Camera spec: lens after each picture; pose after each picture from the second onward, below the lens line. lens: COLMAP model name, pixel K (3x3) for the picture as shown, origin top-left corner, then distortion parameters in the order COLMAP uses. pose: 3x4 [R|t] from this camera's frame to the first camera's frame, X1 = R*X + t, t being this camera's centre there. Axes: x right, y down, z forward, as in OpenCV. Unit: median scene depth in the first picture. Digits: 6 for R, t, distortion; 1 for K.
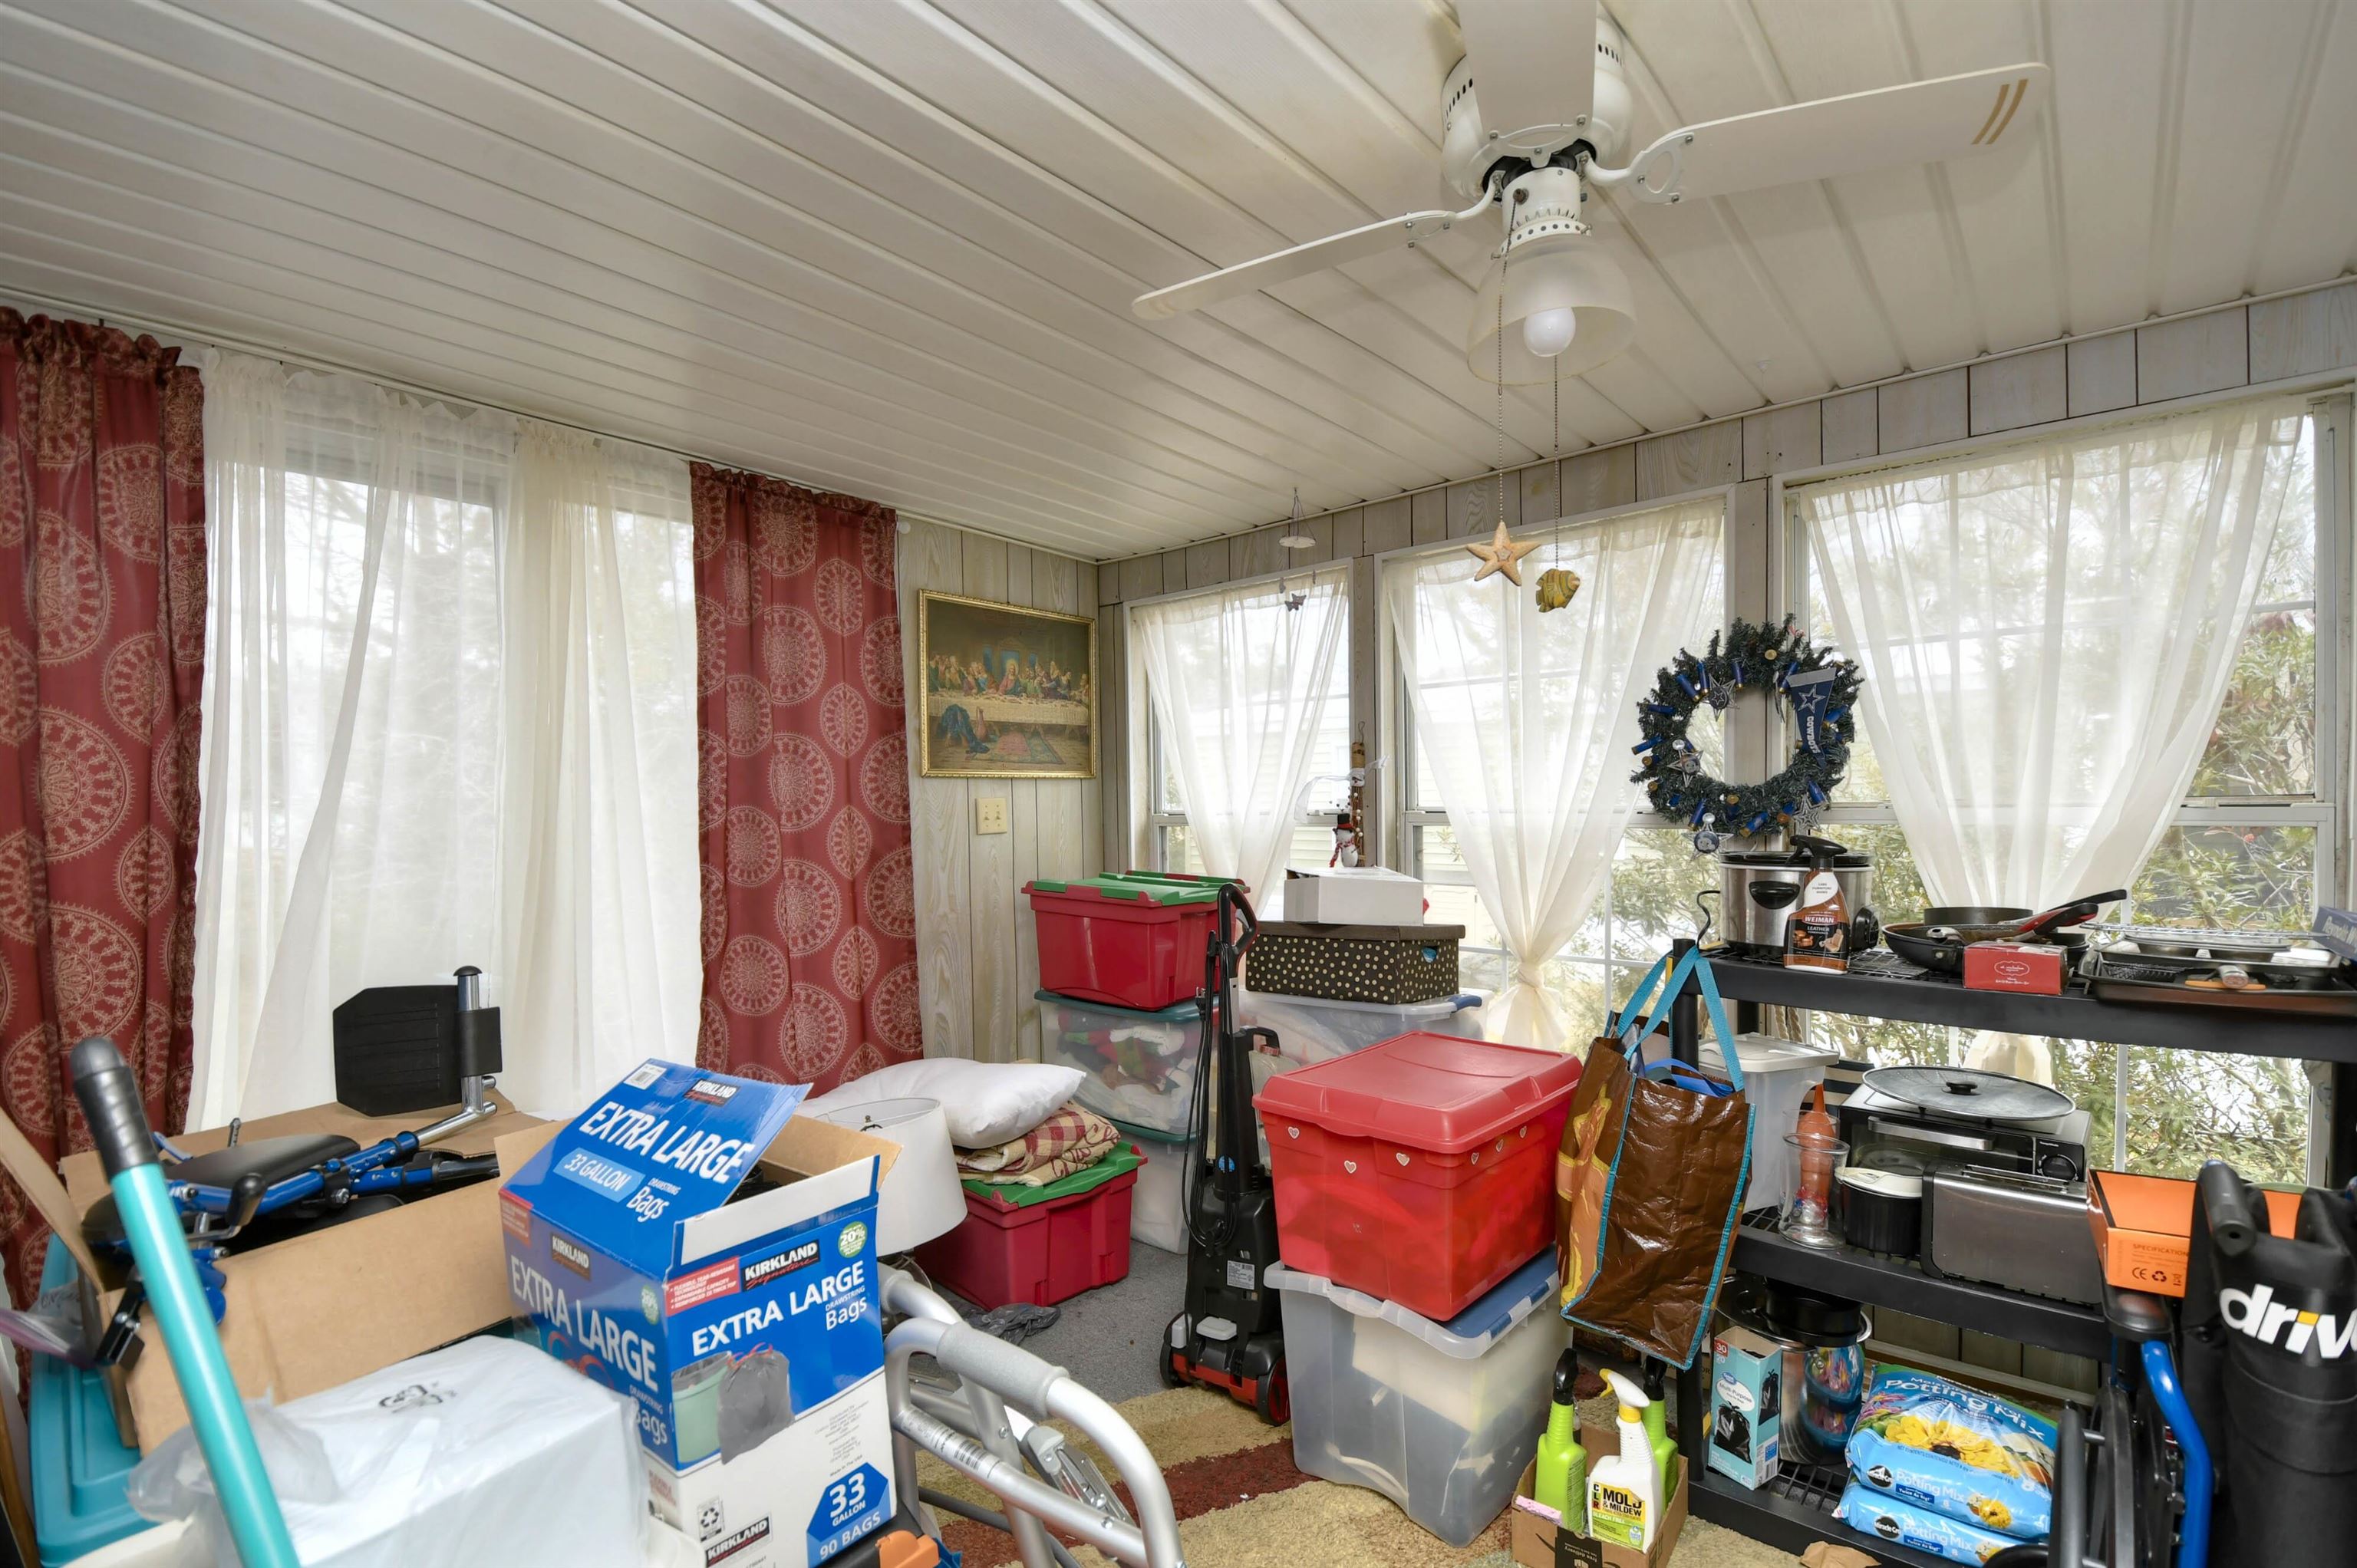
lens RADIAL K [[1066.3, 0, 1194.0], [0, 1066.3, 800.3], [0, 0, 1]] dist [0.015030, -0.022766]
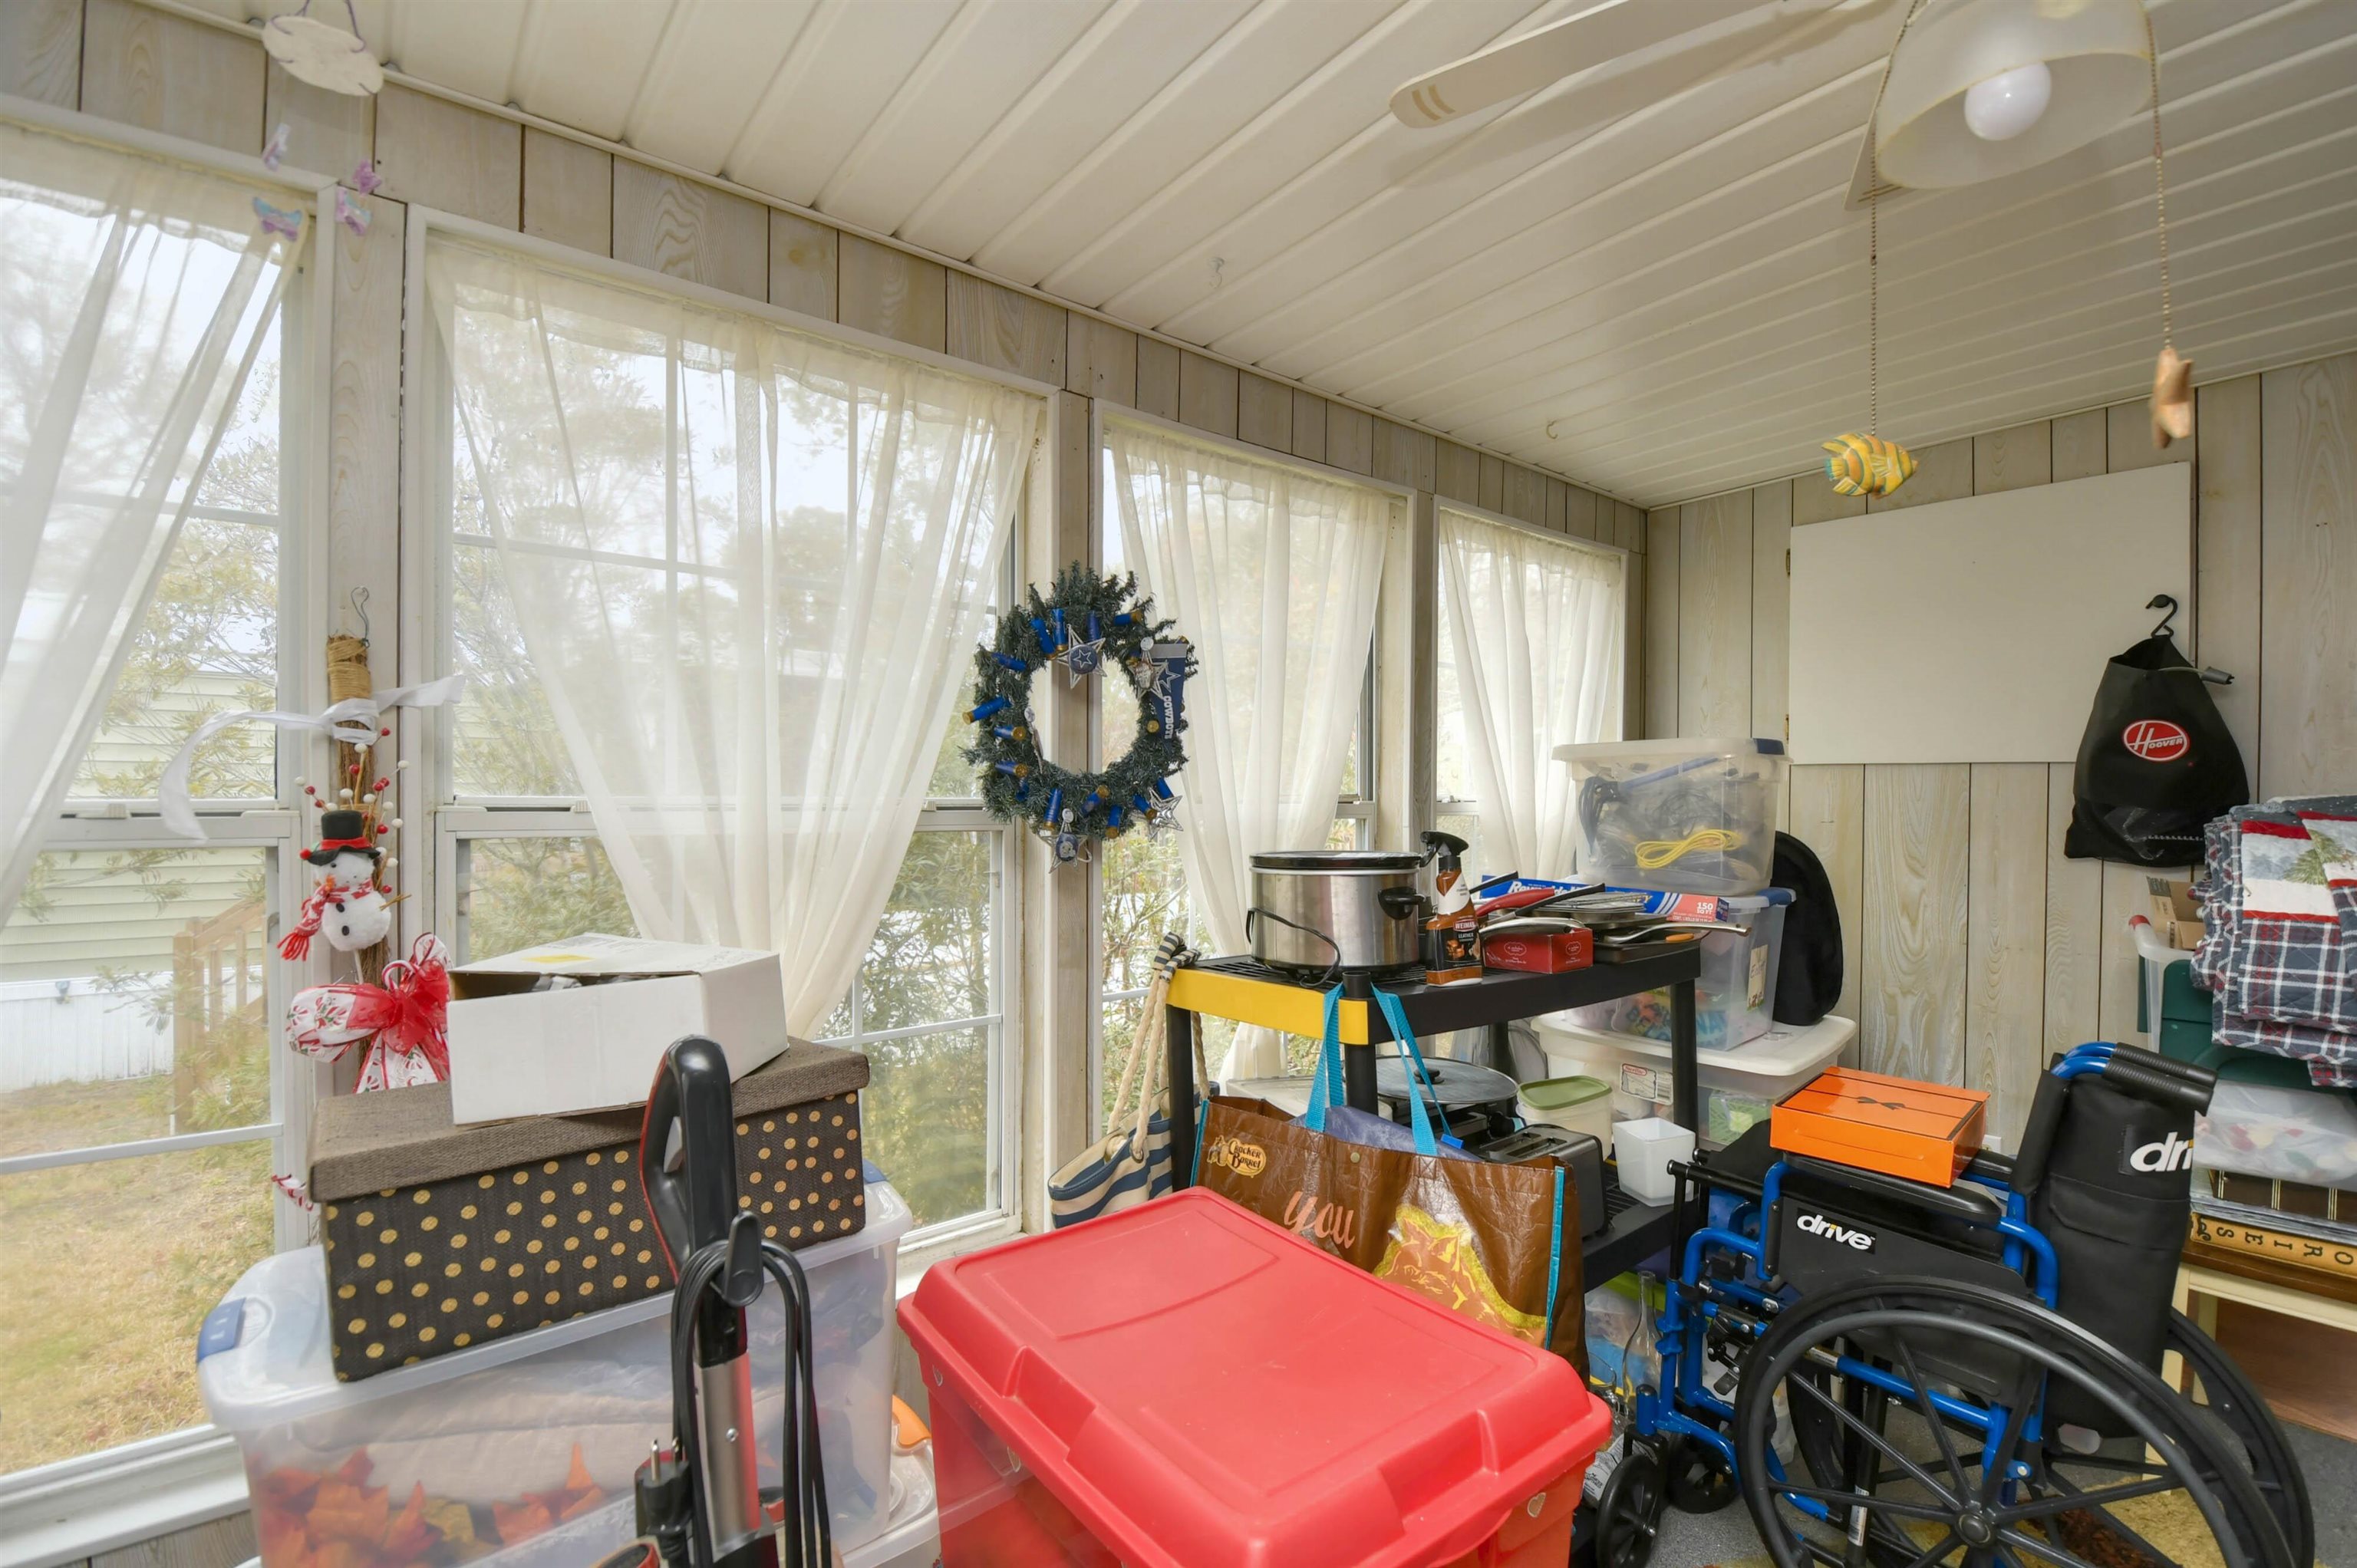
lens RADIAL K [[1066.3, 0, 1194.0], [0, 1066.3, 800.3], [0, 0, 1]] dist [0.015030, -0.022766]
pose [[0.123502, 0.003879, 0.992337, -0.253773], [-0.012946, 0.999914, -0.002298, 0.006869], [-0.992260, -0.012563, 0.123542, 0.811334]]
